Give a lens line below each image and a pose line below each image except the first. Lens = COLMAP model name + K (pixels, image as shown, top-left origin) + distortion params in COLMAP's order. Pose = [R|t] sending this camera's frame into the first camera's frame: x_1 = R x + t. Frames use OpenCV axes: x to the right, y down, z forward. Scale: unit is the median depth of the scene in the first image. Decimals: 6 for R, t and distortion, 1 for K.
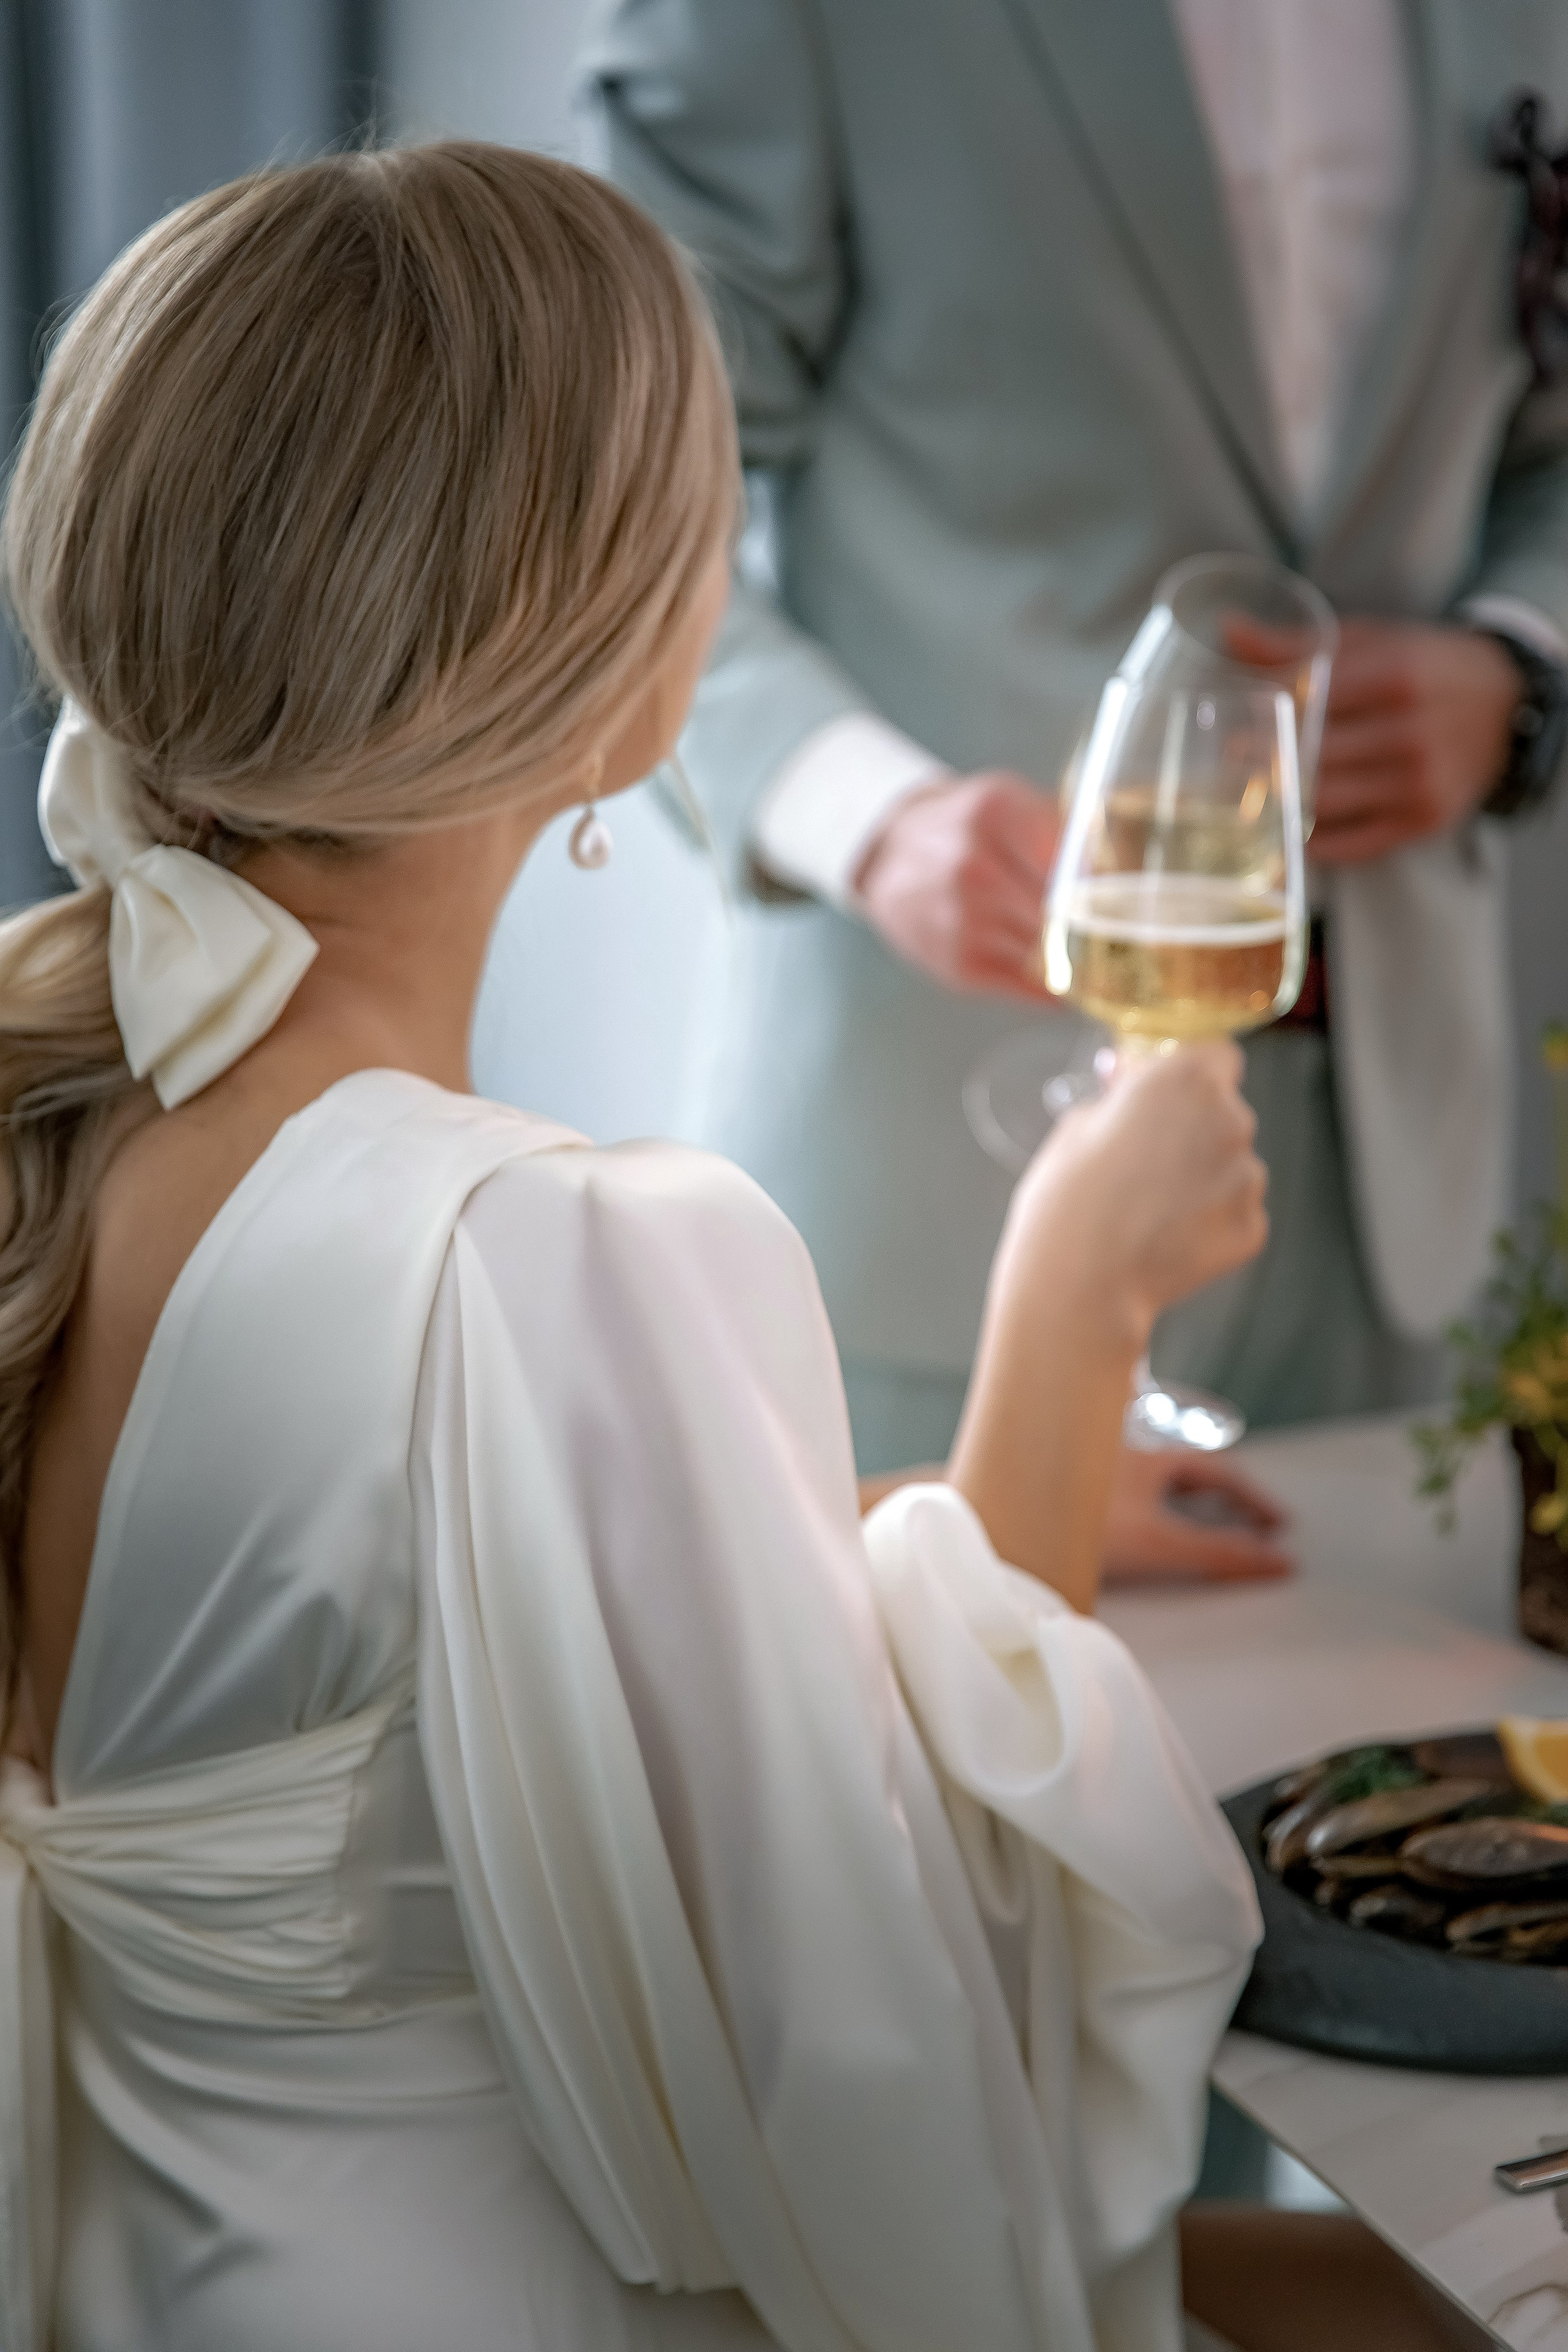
lens RADIAL K [[4402.4, 0, 797.5], [0, 4402.4, 1150.8], [0, 0, 1]] dist [-0.025823, 0.000000]
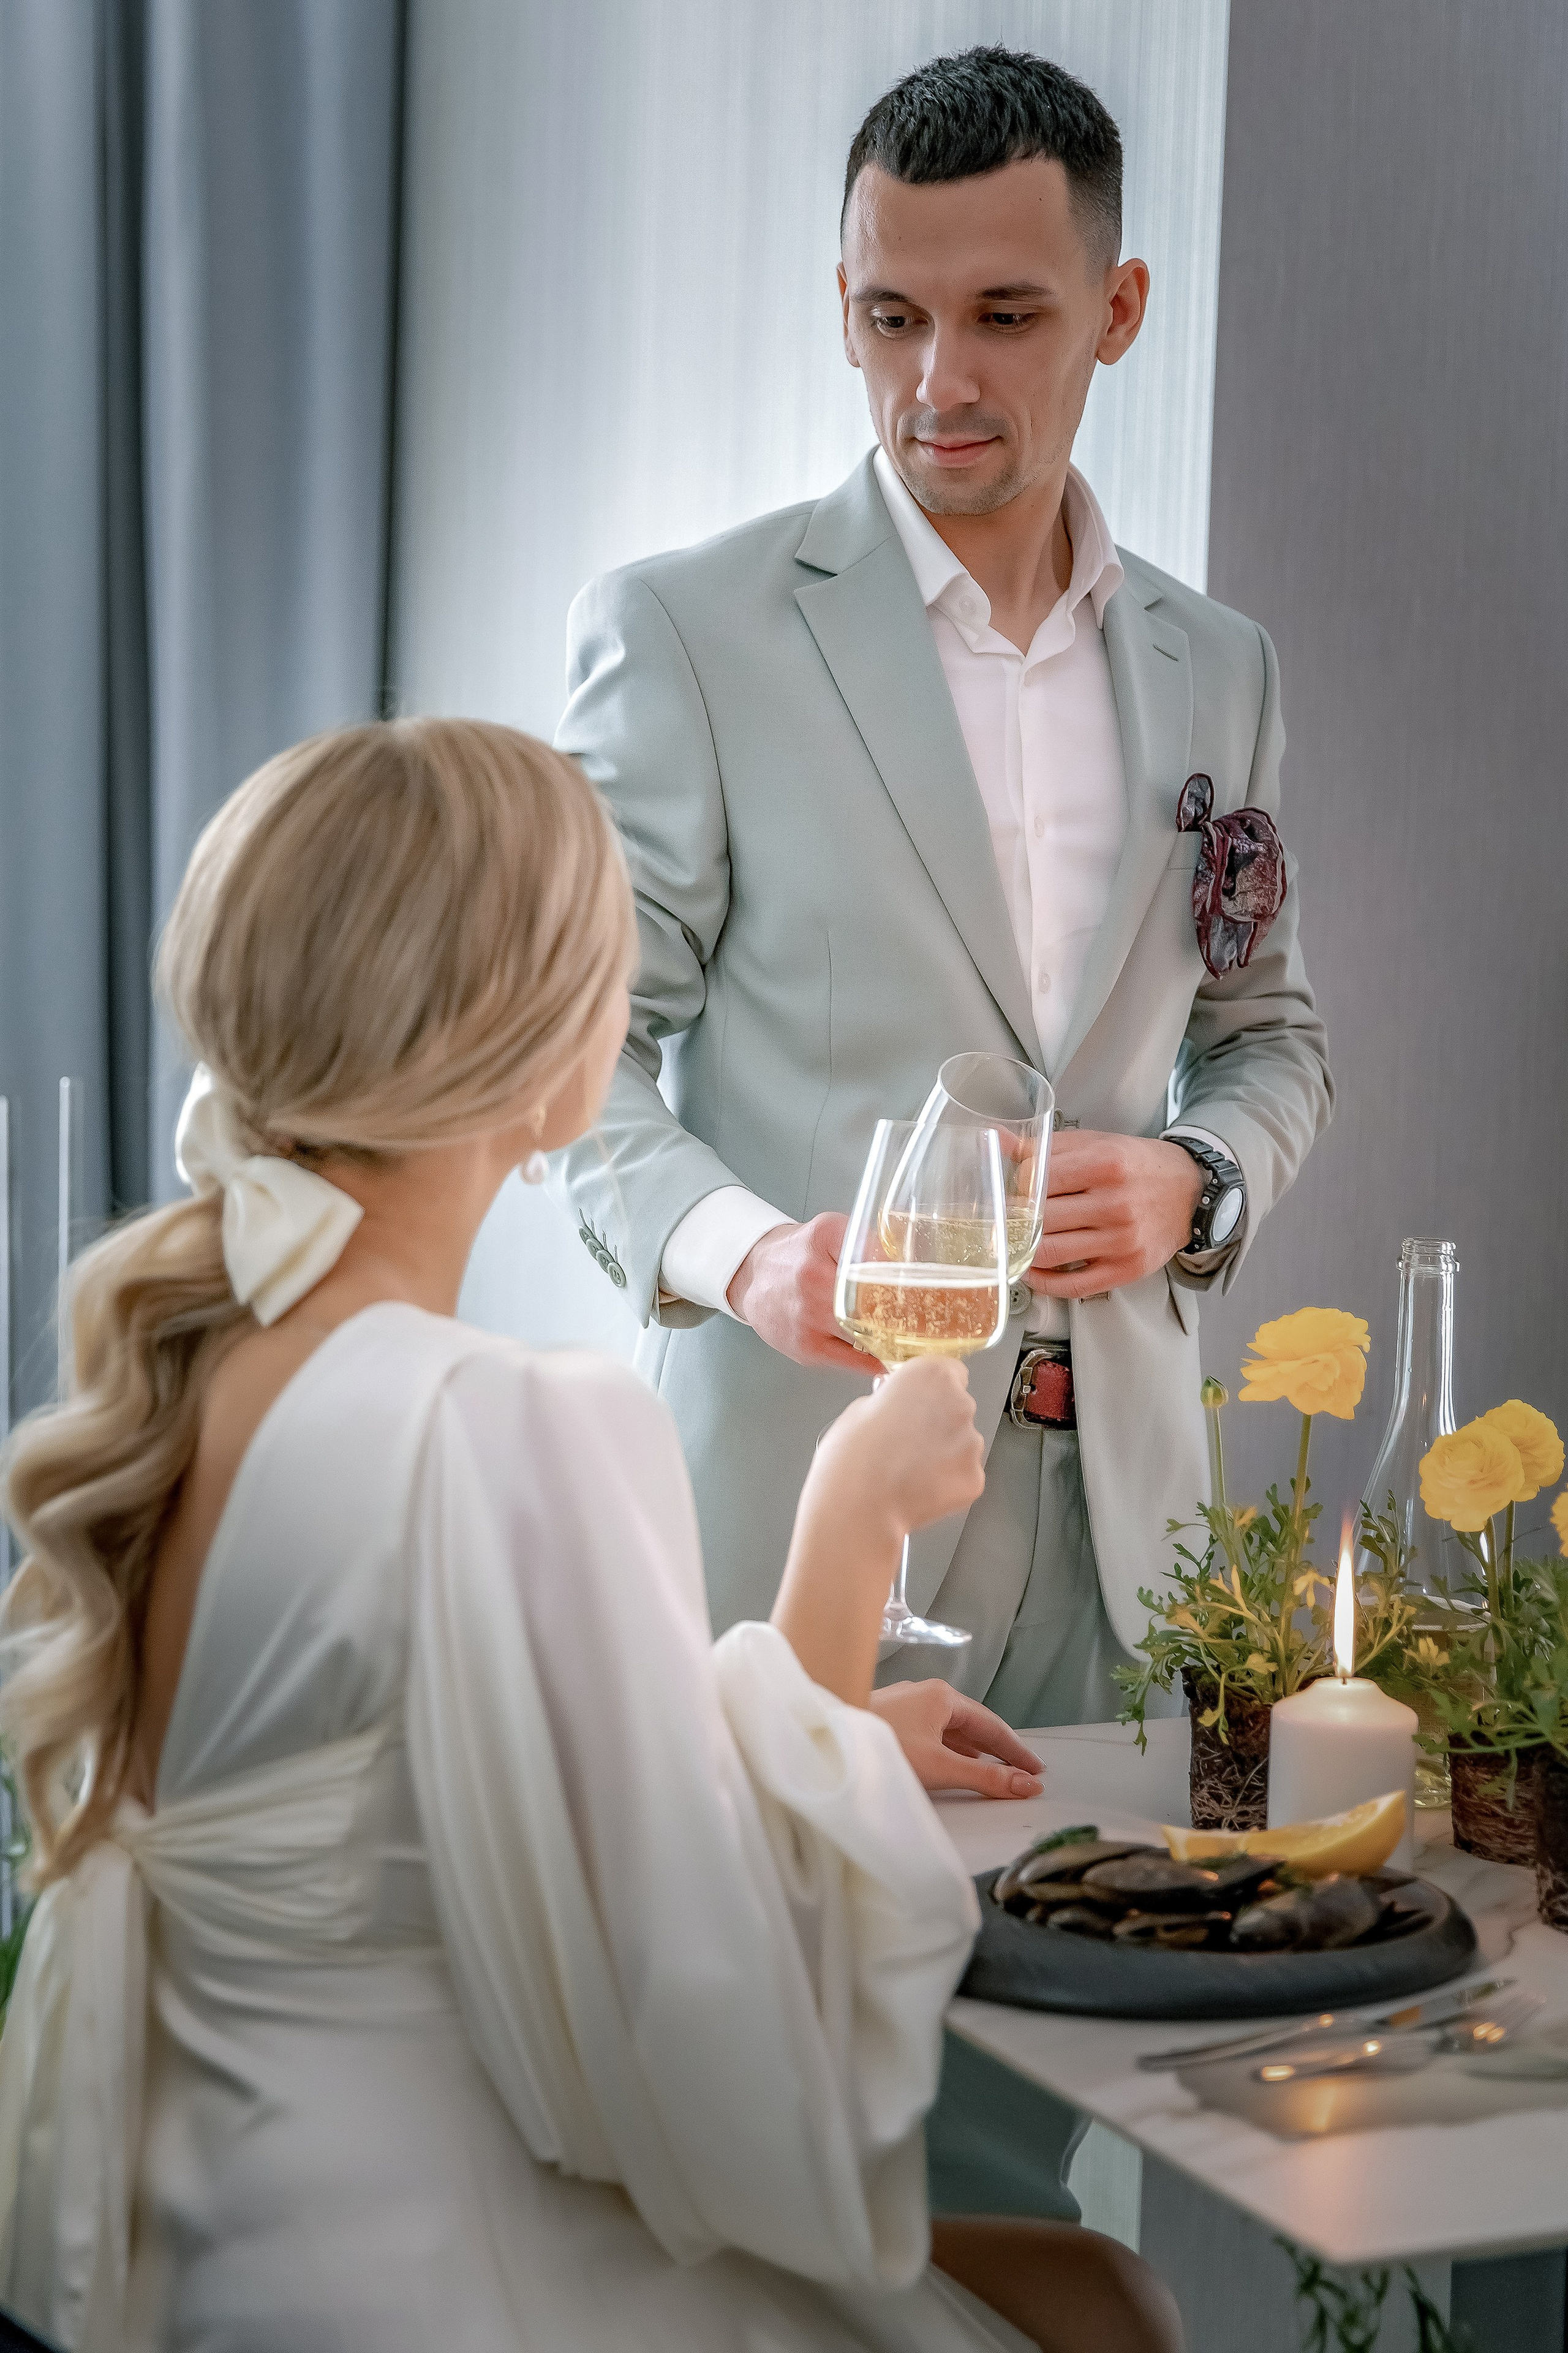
lens RADIAL K [[3608.5, 0, 721.5], [0, 3608.5, 1086.6], [0, 0, 1]] dist [0.003735, 0.000000]
pose [[0.999904, 0.011537, -0.007665, 0.025313], [-0.012848, 0.979316, -0.201929, 0.150104], [0.005176, 0.202008, 0.979370, -0.222345]]
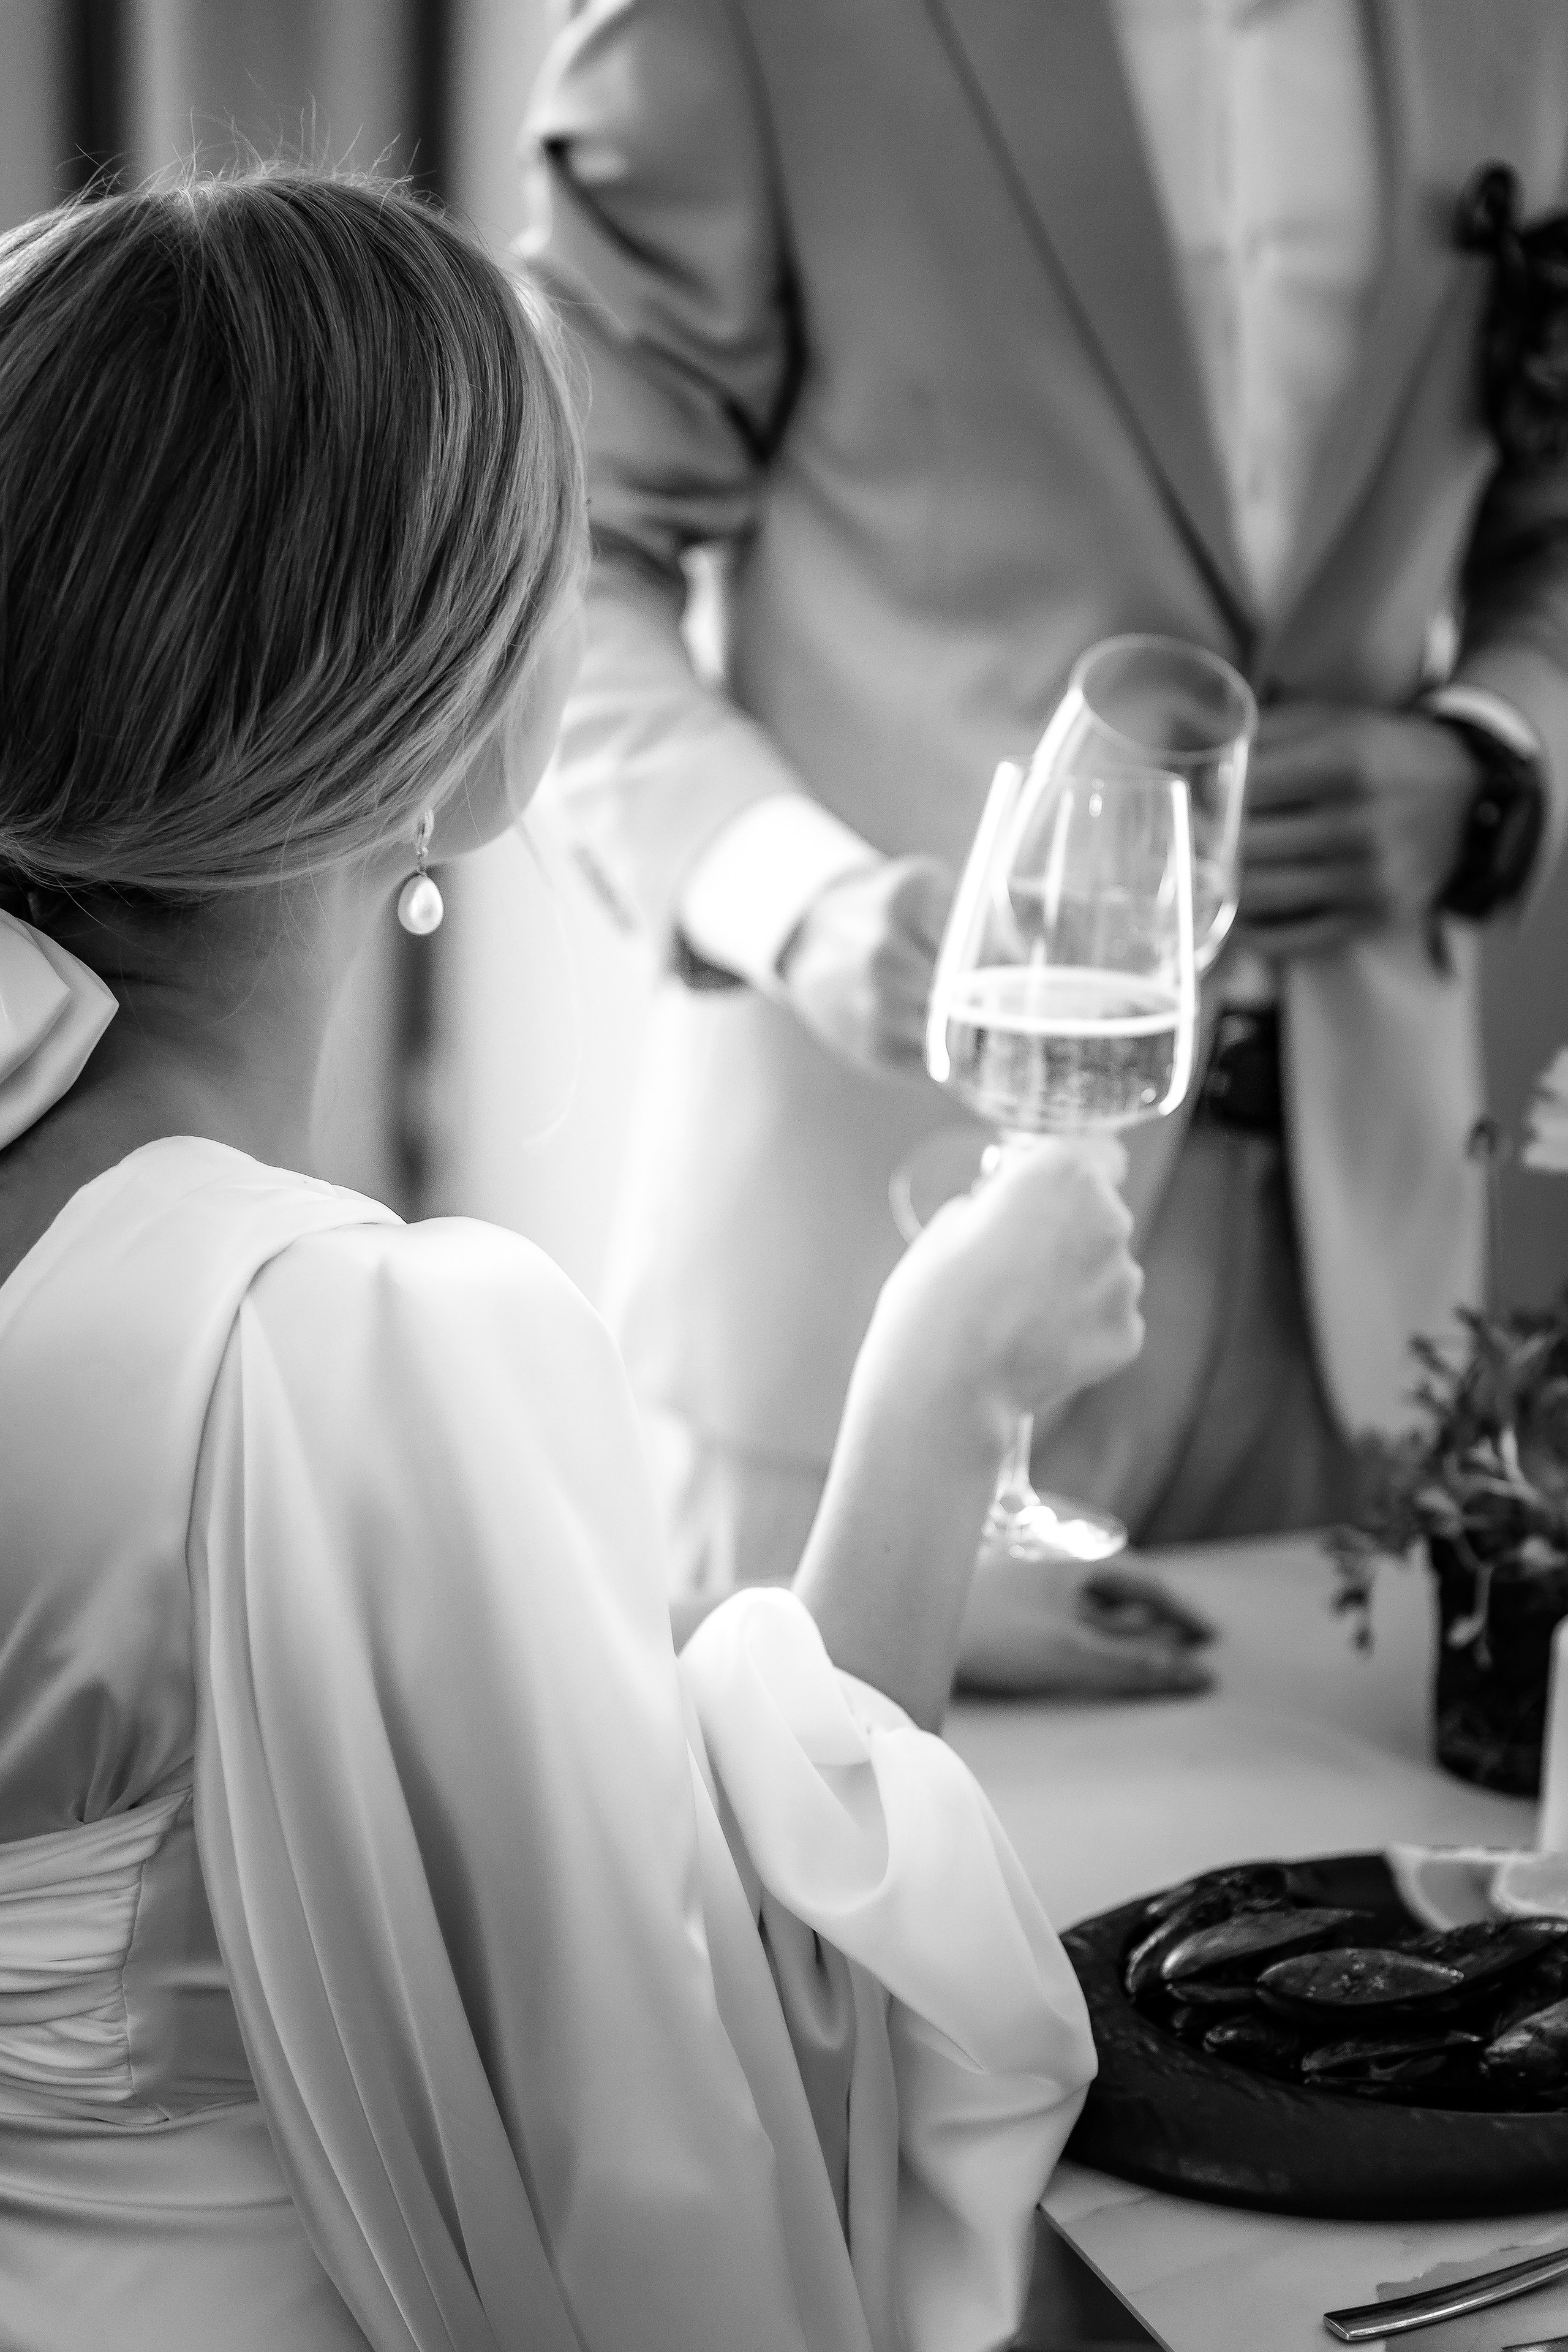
lens RADIAL K [[4402.4, 0, 772.5], [0, 4402.4, 1184.8], [0, 0, 1]] dist [-0.025823, 0.000000]
pose [[0.999140, 0.021171, -0.035657, 0.064674], [-0.021784, 0.999620, -0.016872, 0.005300], [0.035287, 0.017634, 0.999222, 0.039884]]
